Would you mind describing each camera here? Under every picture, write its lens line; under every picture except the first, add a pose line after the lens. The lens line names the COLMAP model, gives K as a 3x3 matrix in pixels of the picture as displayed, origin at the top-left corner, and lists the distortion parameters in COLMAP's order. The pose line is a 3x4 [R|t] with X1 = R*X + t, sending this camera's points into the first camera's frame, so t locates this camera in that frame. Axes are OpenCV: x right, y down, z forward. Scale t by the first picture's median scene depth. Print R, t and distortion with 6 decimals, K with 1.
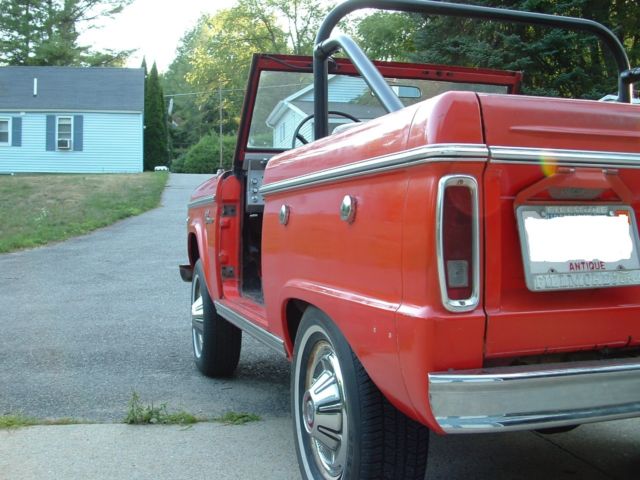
lens RADIAL K [[753.5, 0, 320.0], [0, 753.5, 240.0], [0, 0, 1]] dist [-0.261000, 0.320630]
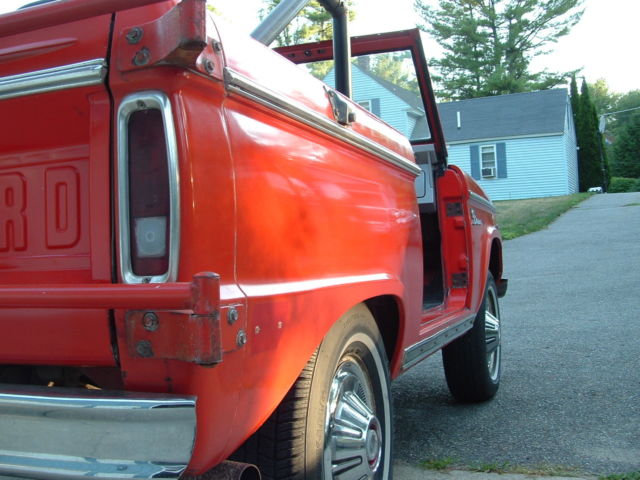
lens RADIAL K [[753.5, 0, 320.0], [0, 753.5, 240.0], [0, 0, 1]] dist [-0.261000, 0.320630]
pose [[0.789190, -0.048700, -0.612215, 0.092582], [0.025790, 0.998600, -0.046191, 0.003745], [0.613607, 0.020665, 0.789341, 0.046815]]
